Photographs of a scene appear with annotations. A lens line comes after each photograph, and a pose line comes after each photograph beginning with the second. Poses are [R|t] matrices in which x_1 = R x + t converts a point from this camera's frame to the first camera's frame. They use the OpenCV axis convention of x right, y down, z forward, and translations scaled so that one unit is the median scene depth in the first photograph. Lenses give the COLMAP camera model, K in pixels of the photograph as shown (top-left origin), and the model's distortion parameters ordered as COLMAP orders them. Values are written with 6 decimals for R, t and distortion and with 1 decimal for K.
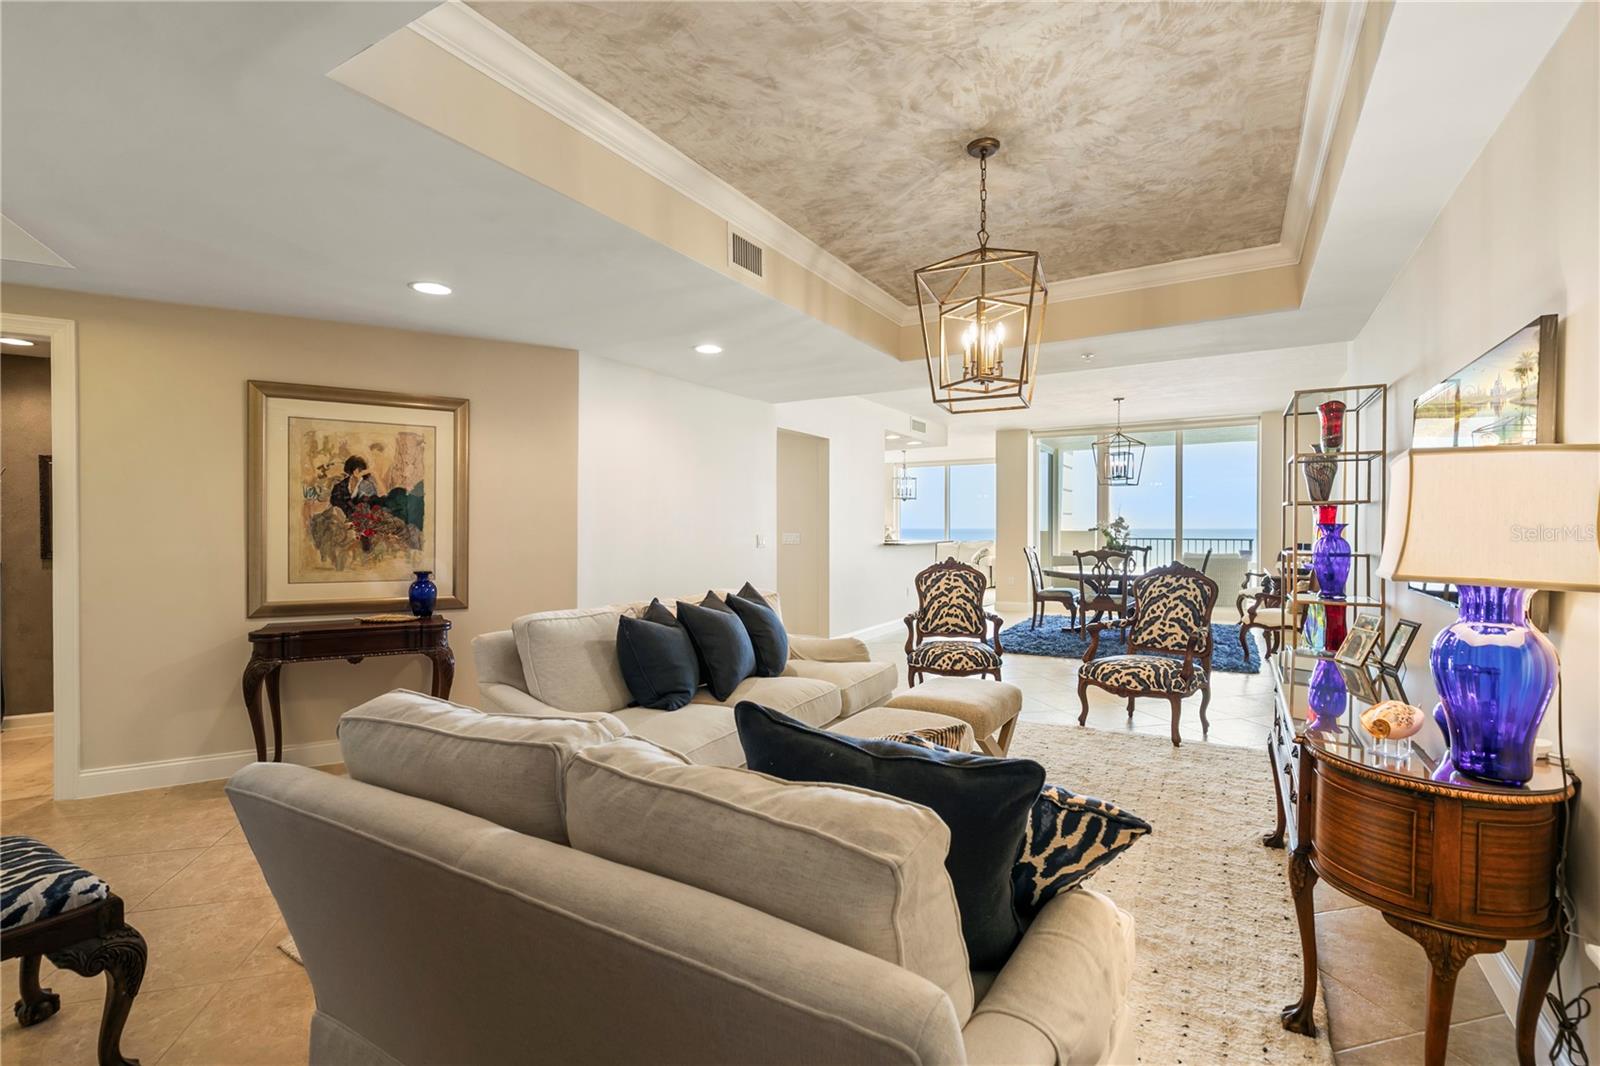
lens RADIAL K [[722.4, 0, 804.5], [0, 722.4, 525.2], [0, 0, 1]] dist [0.009875, -0.001667]
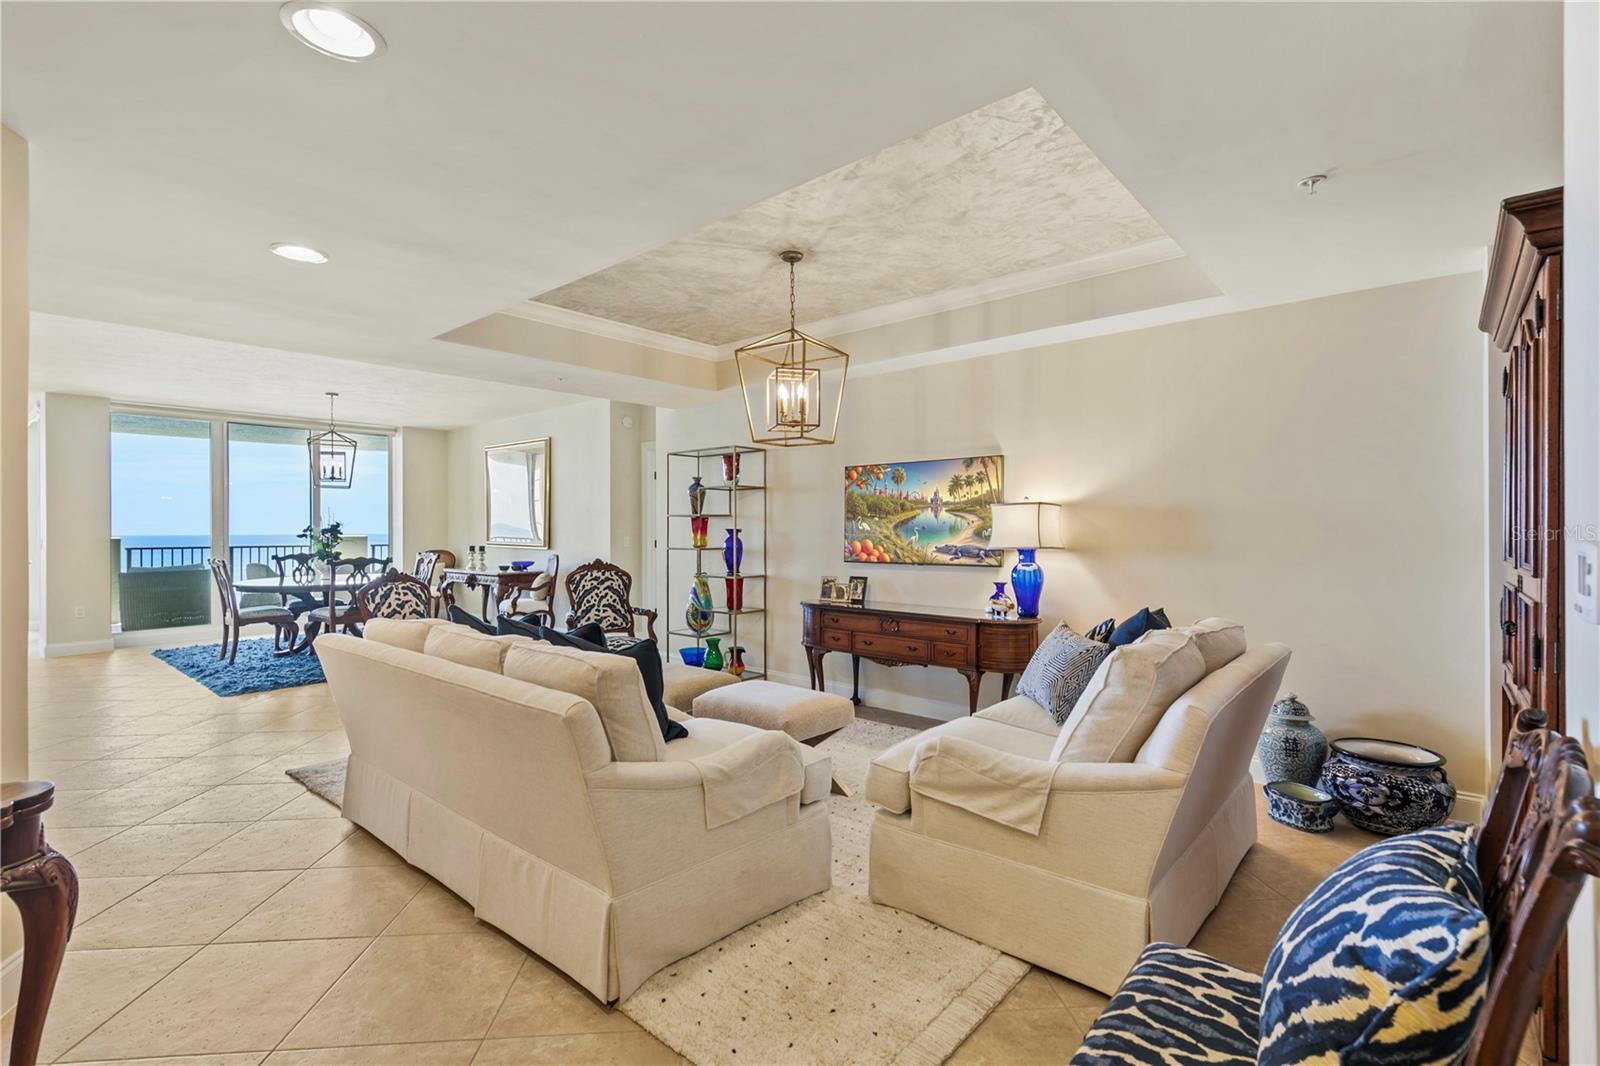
lens RADIAL K [[722.4, 0, 803.4], [0, 722.4, 528.4], [0, 0, 1]] dist [0.009875, -0.001667]
pose [[0.181720, 0.001600, 0.983349, -0.668513], [0.002126, 0.999996, -0.002020, 0.000117], [-0.983348, 0.002458, 0.181716, 0.441770]]
